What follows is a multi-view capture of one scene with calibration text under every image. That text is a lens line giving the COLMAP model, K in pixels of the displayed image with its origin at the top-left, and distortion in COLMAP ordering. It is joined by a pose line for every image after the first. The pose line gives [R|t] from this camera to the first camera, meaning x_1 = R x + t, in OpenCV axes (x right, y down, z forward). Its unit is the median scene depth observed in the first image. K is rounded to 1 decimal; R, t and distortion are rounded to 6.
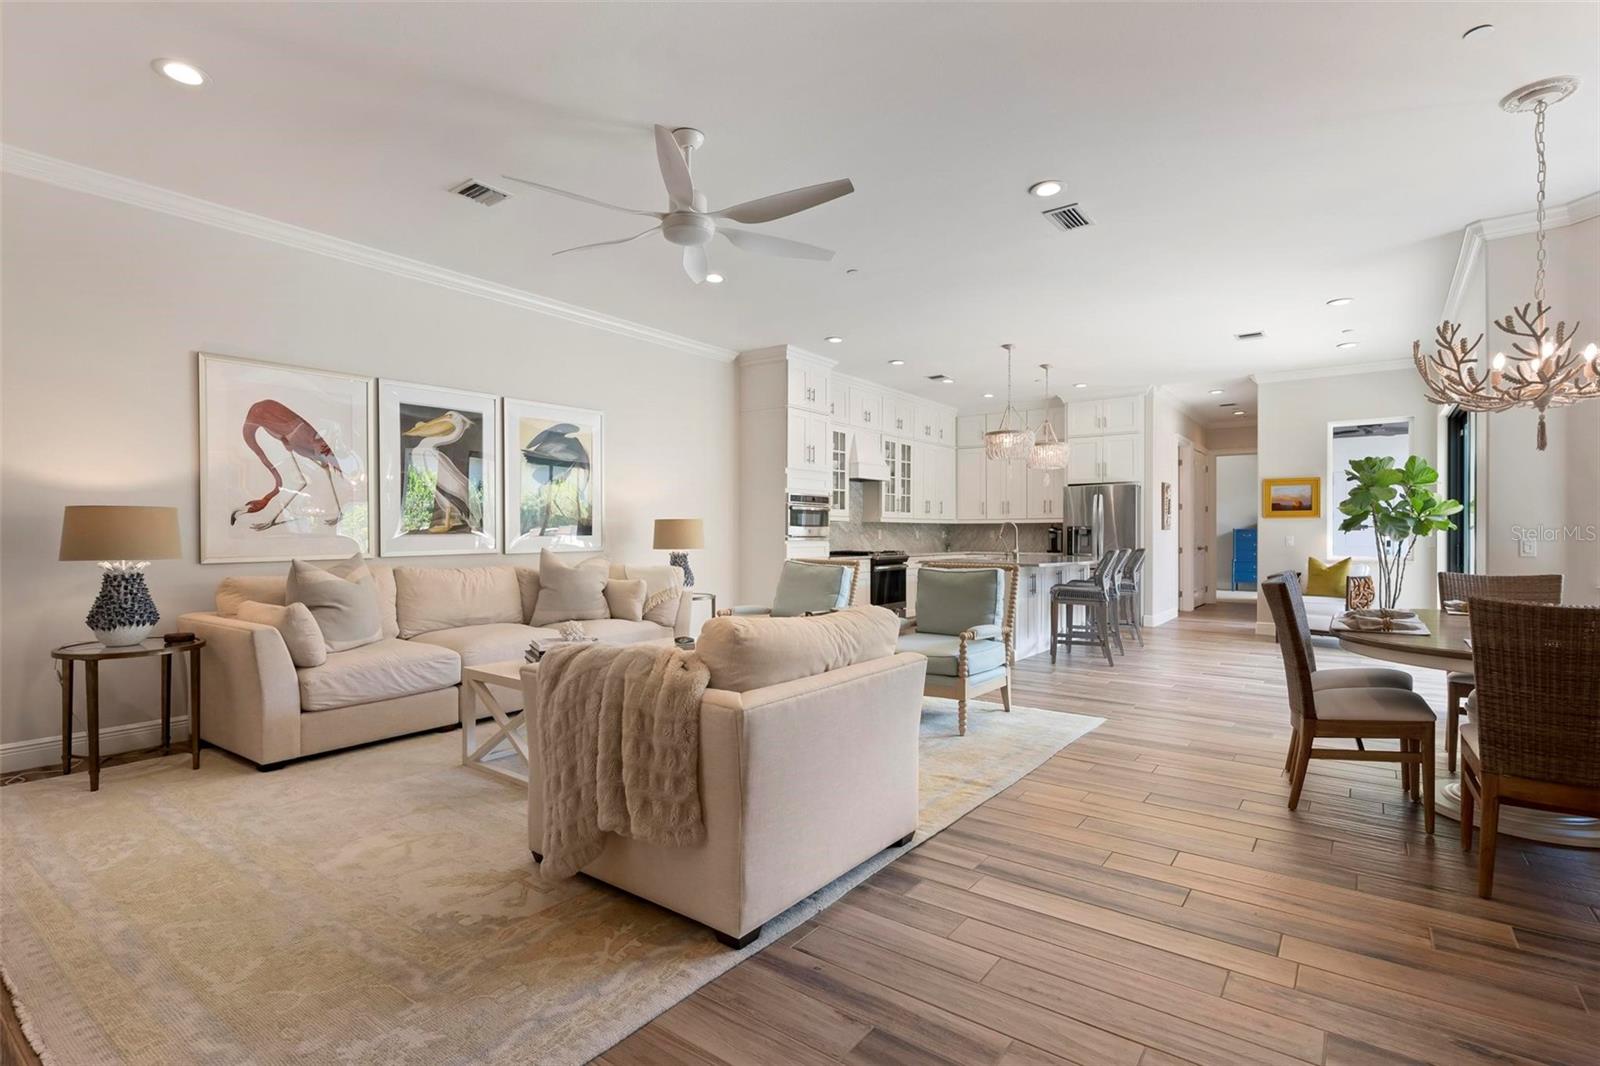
lens RADIAL K [[768.3, 0, 800.8], [0, 768.3, 534.4], [0, 0, 1]] dist [0.002138, -0.000604]
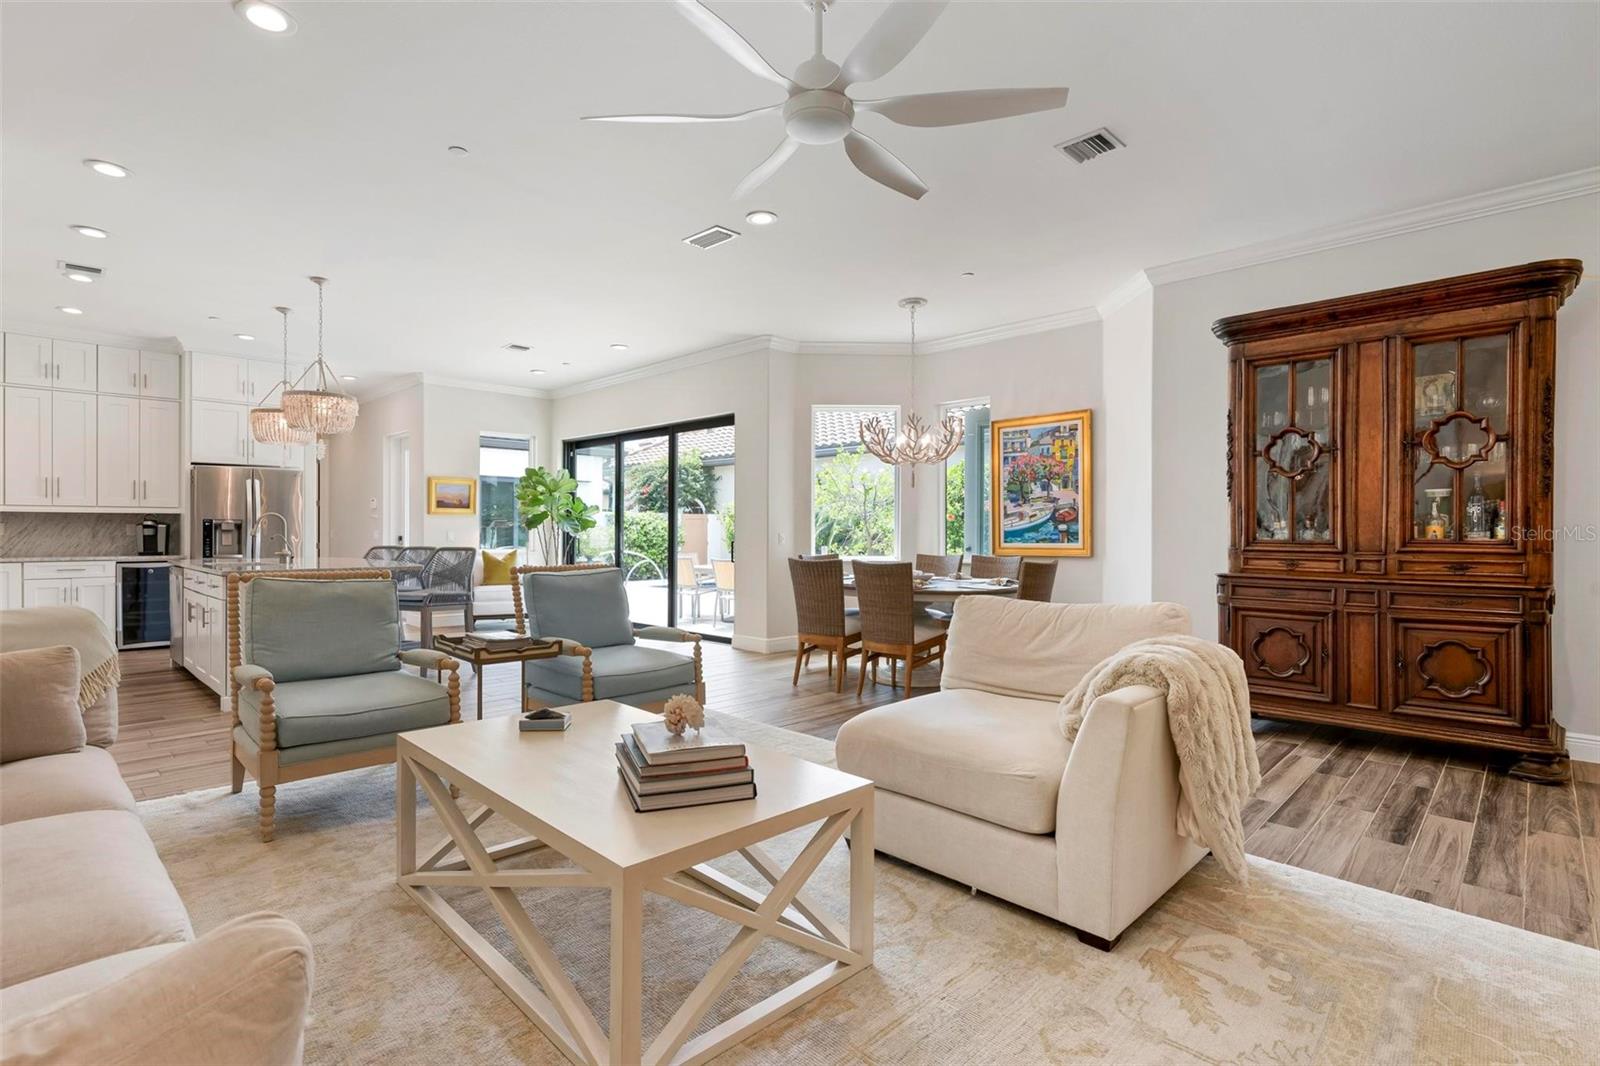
lens RADIAL K [[768.3, 0, 803.8], [0, 768.3, 530.5], [0, 0, 1]] dist [0.002138, -0.000604]
pose [[0.124766, -0.001206, 0.992185, -0.740275], [-0.001143, 0.999998, 0.001359, -0.002770], [-0.992186, -0.001303, 0.124764, 0.773495]]
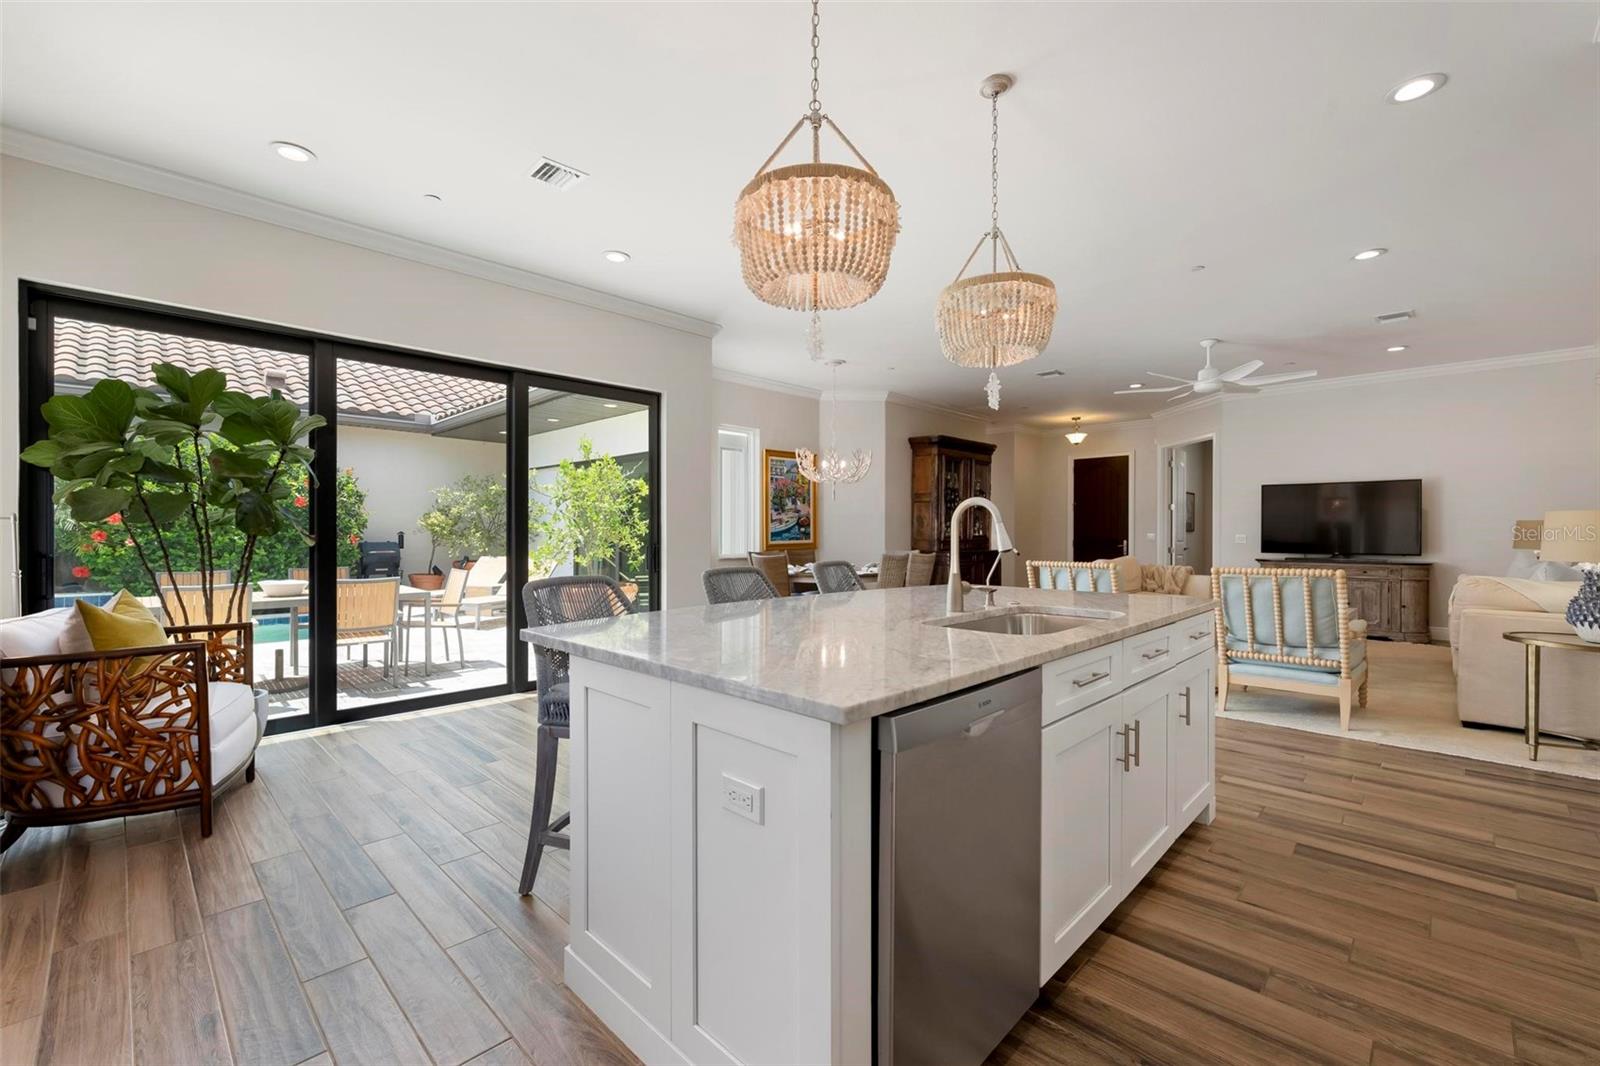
lens RADIAL K [[673.0, 0, 806.7], [0, 673.0, 533.2], [0, 0, 1]] dist [-0.004562, -0.000277]
pose [[-0.992843, -0.003617, 0.119374, 0.576354], [-0.003184, 0.999988, 0.003825, -0.004924], [-0.119386, 0.003418, -0.992842, 2.430180]]
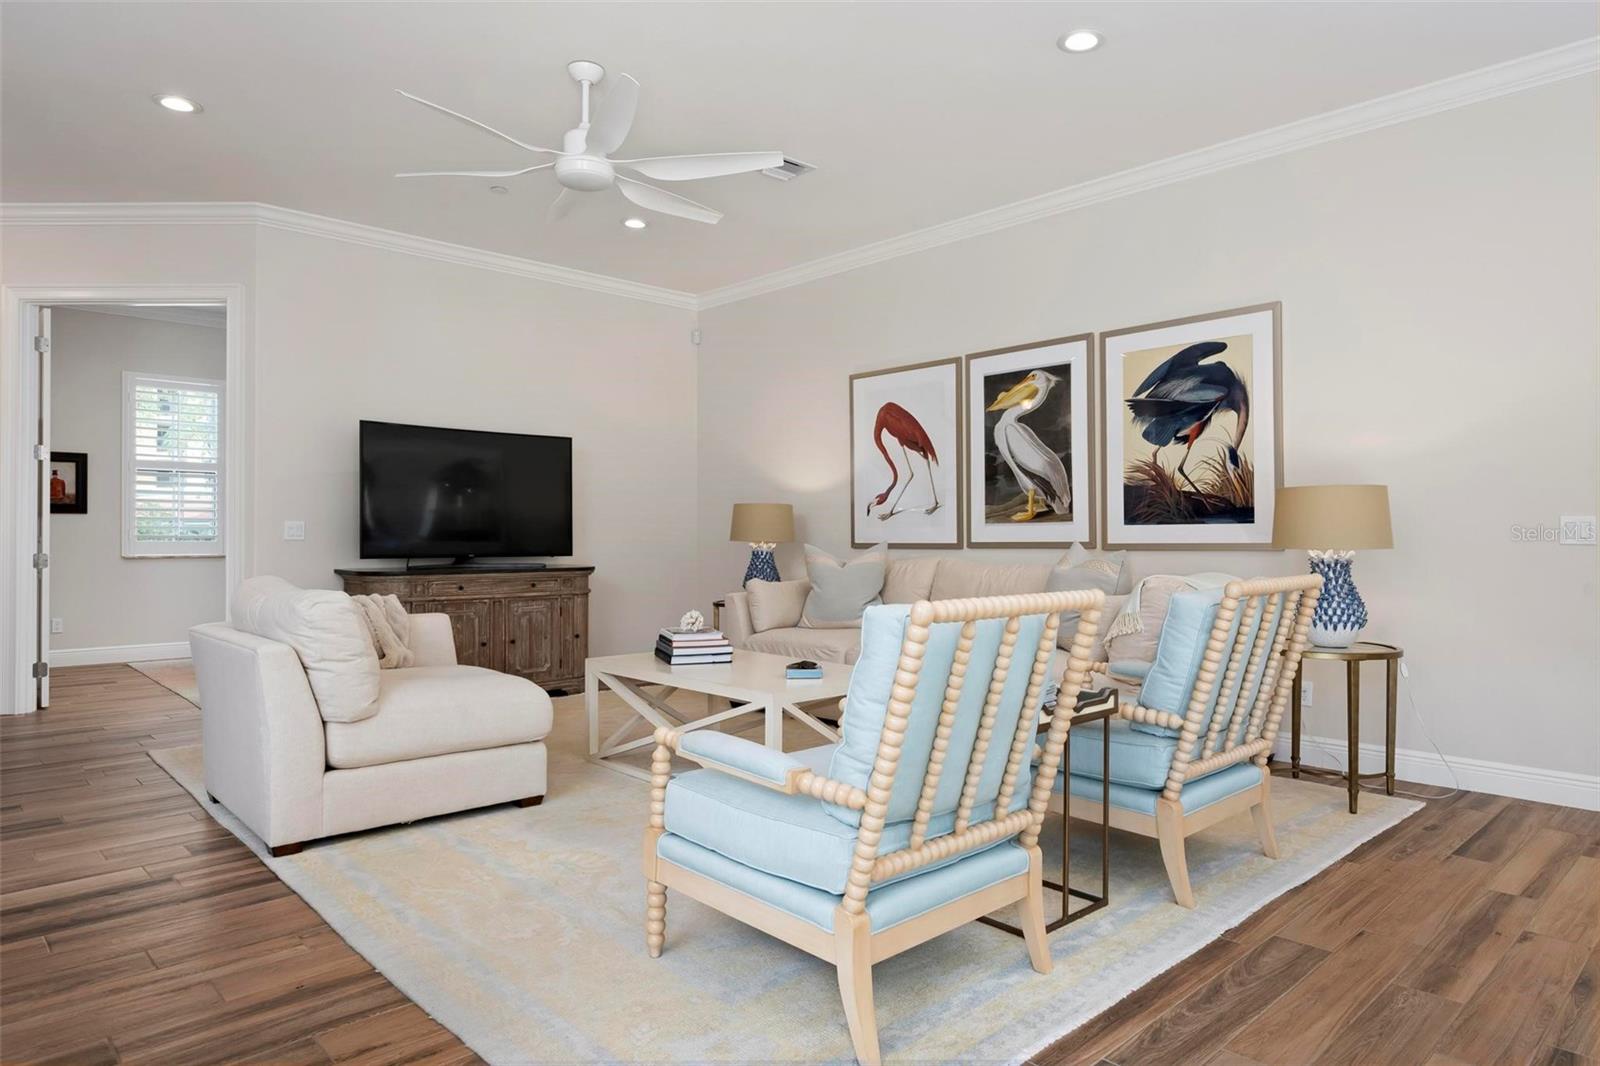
lens RADIAL K [[958.1, 0, 806.4], [0, 958.1, 540.6], [0, 0, 1]] dist [-0.022983, 0.001389]
pose [[-0.164843, 0.005882, -0.986302, 0.738427], [-0.003678, 0.999972, 0.006578, 0.016742], [0.986313, 0.004712, -0.164816, 1.180882]]
